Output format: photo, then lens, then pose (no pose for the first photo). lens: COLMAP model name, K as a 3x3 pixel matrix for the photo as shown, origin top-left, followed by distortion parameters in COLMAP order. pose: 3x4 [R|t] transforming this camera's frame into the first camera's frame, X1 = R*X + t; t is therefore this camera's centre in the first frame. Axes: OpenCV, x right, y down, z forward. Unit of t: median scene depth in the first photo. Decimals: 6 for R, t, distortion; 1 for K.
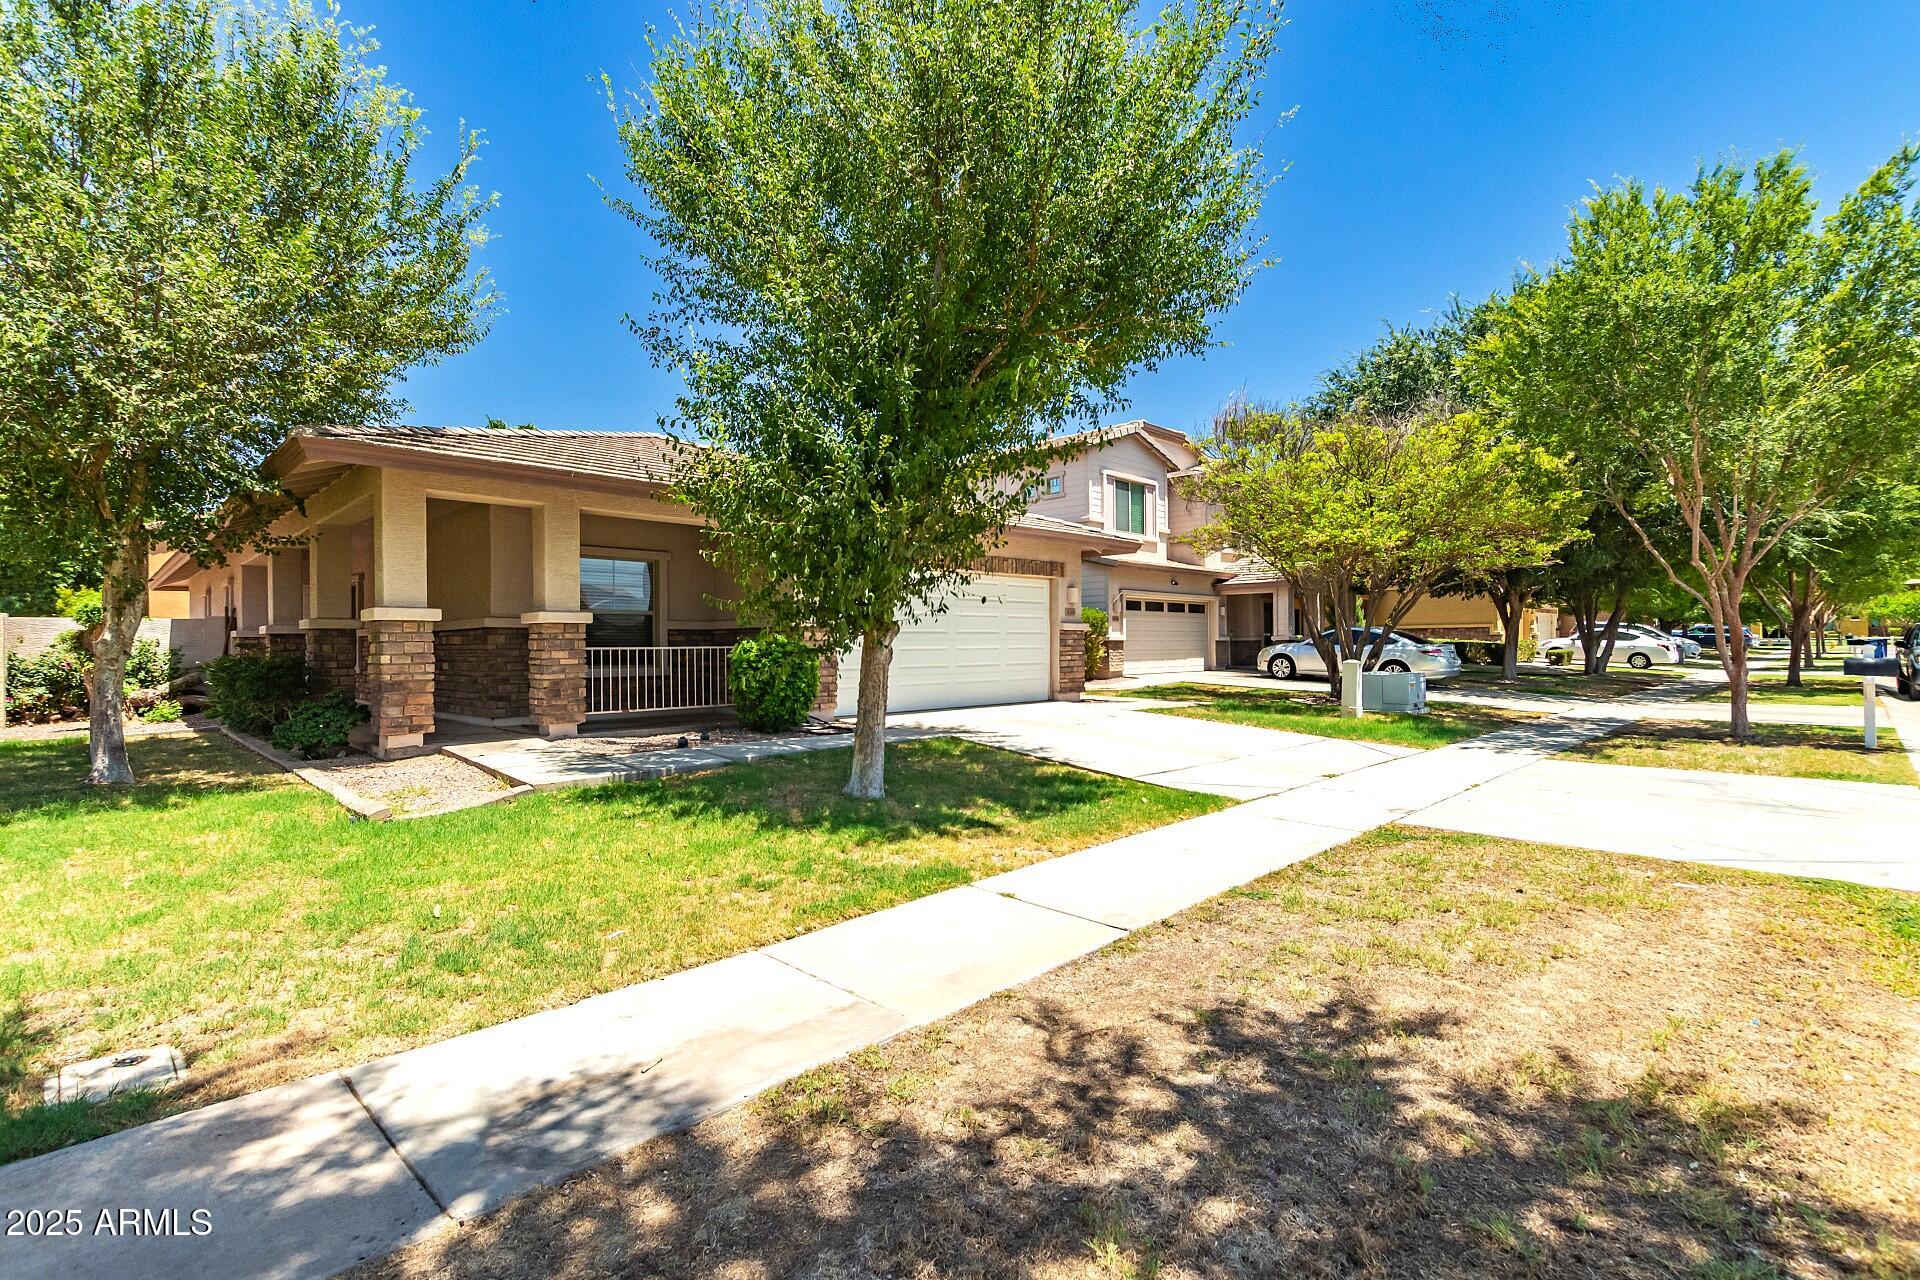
lens RADIAL K [[878.4, 0, 971.9], [0, 878.4, 641.4], [0, 0, 1]] dist [0.002804, -0.000265]
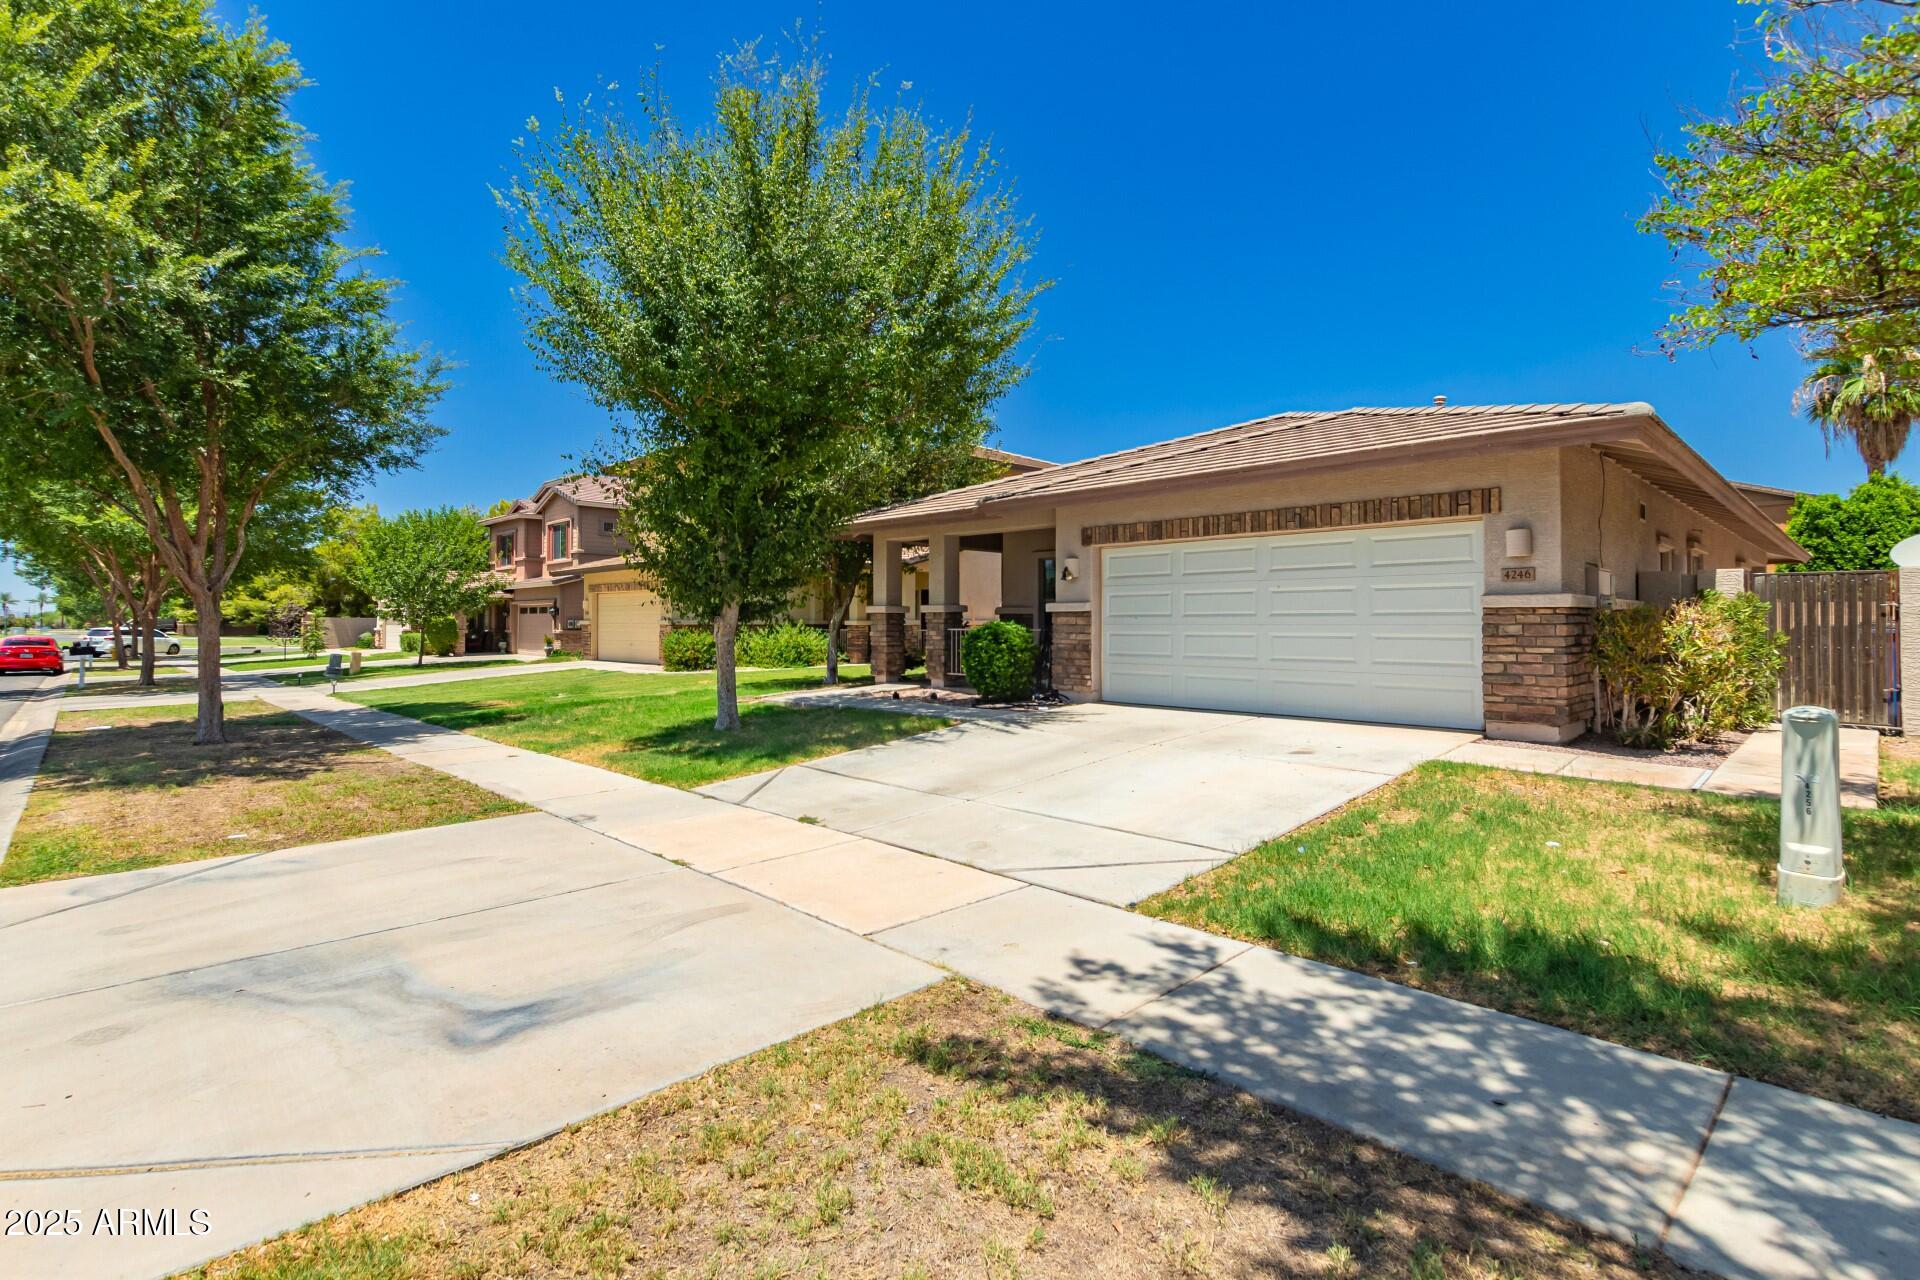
lens RADIAL K [[878.4, 0, 960.6], [0, 878.4, 625.3], [0, 0, 1]] dist [0.002804, -0.000265]
pose [[-0.022875, 0.010384, -0.999684, 0.669289], [0.004668, 0.999936, 0.010280, -0.009241], [0.999727, -0.004432, -0.022922, 0.676494]]
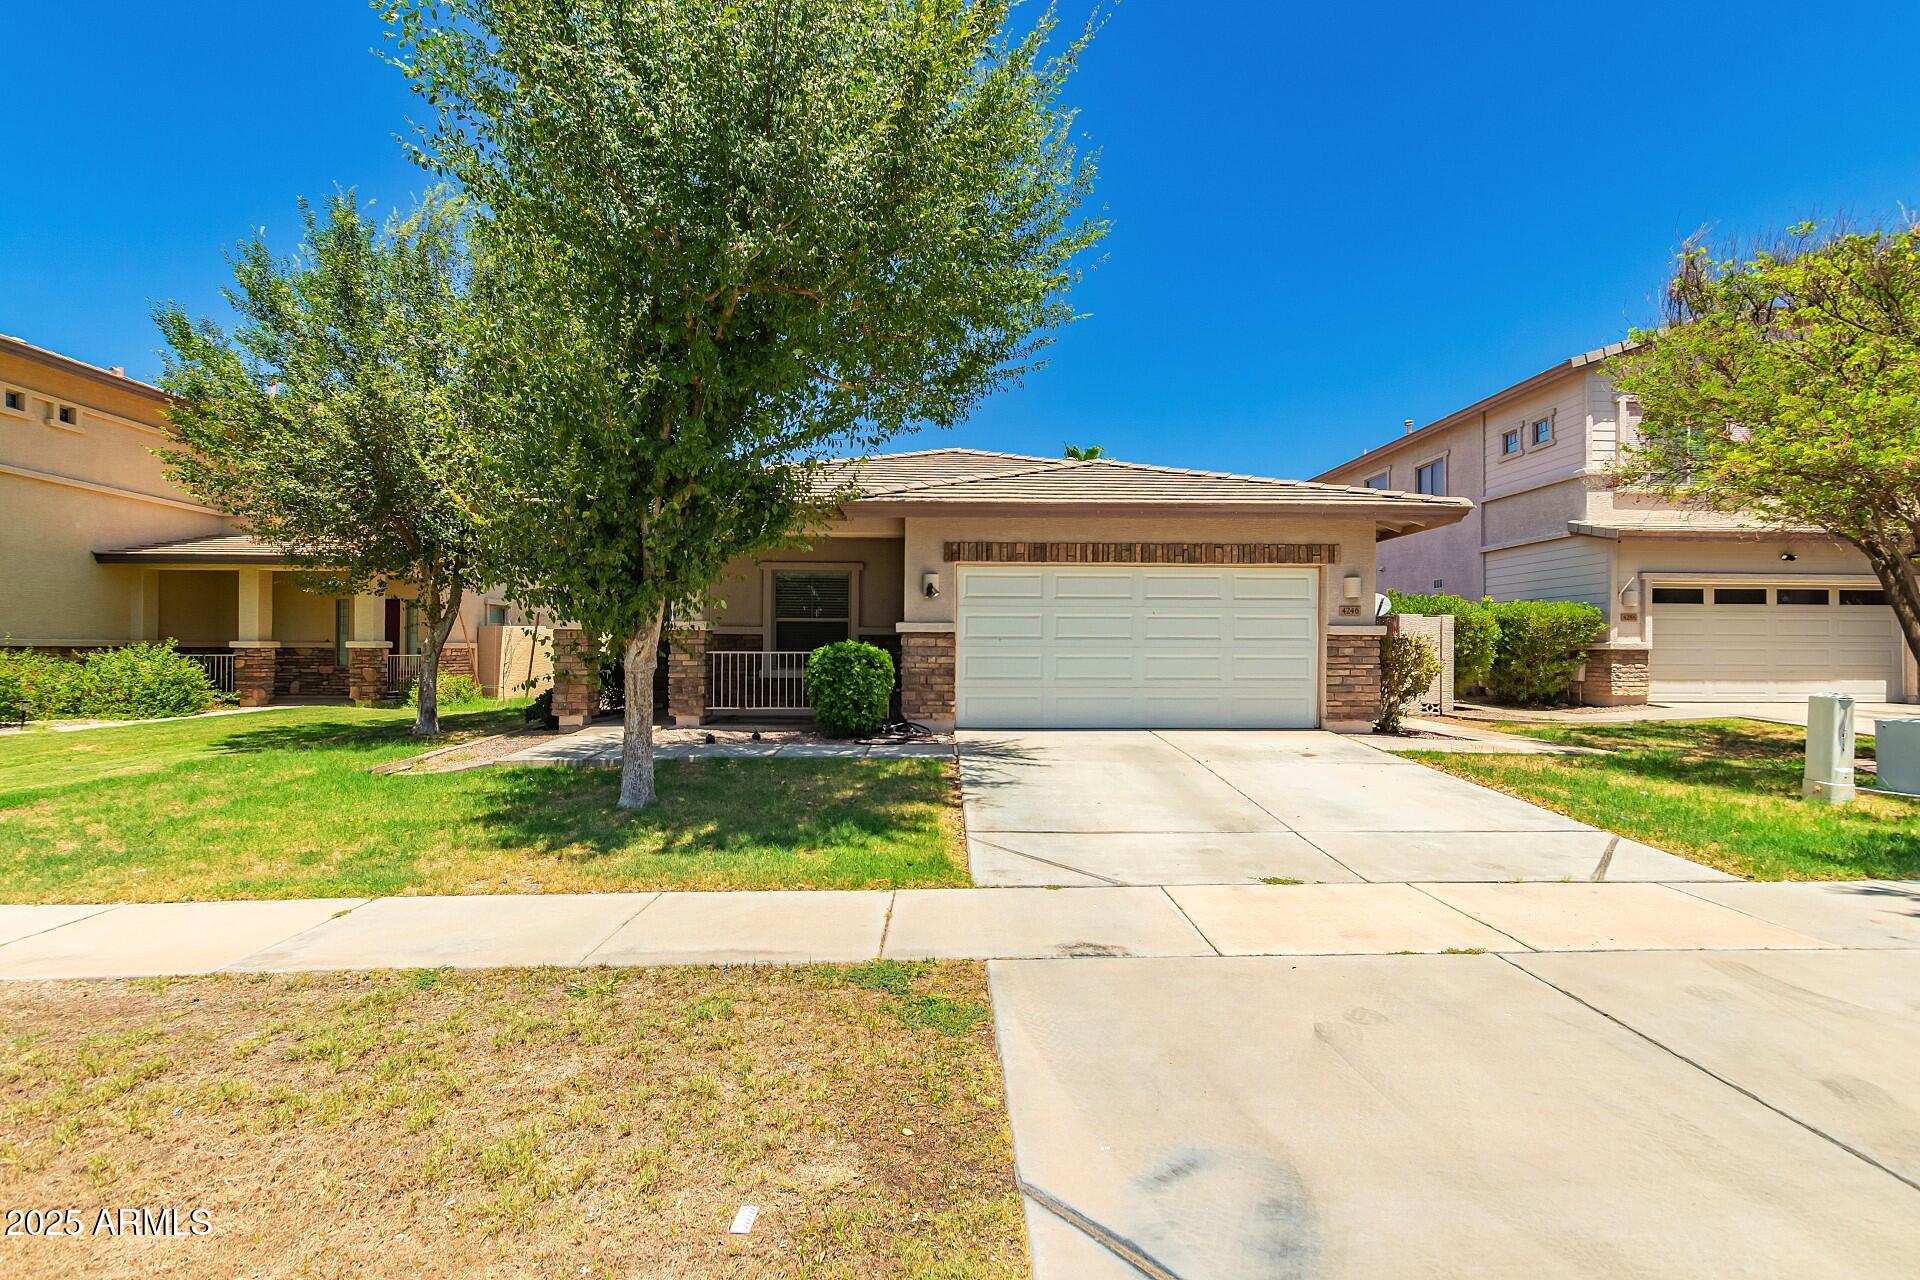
lens RADIAL K [[878.4, 0, 971.9], [0, 878.4, 650.6], [0, 0, 1]] dist [0.002804, -0.000265]
pose [[0.719516, 0.011901, -0.694374, 0.398613], [-0.006556, 0.999925, 0.010346, -0.005662], [0.694445, -0.002892, 0.719540, 0.257074]]
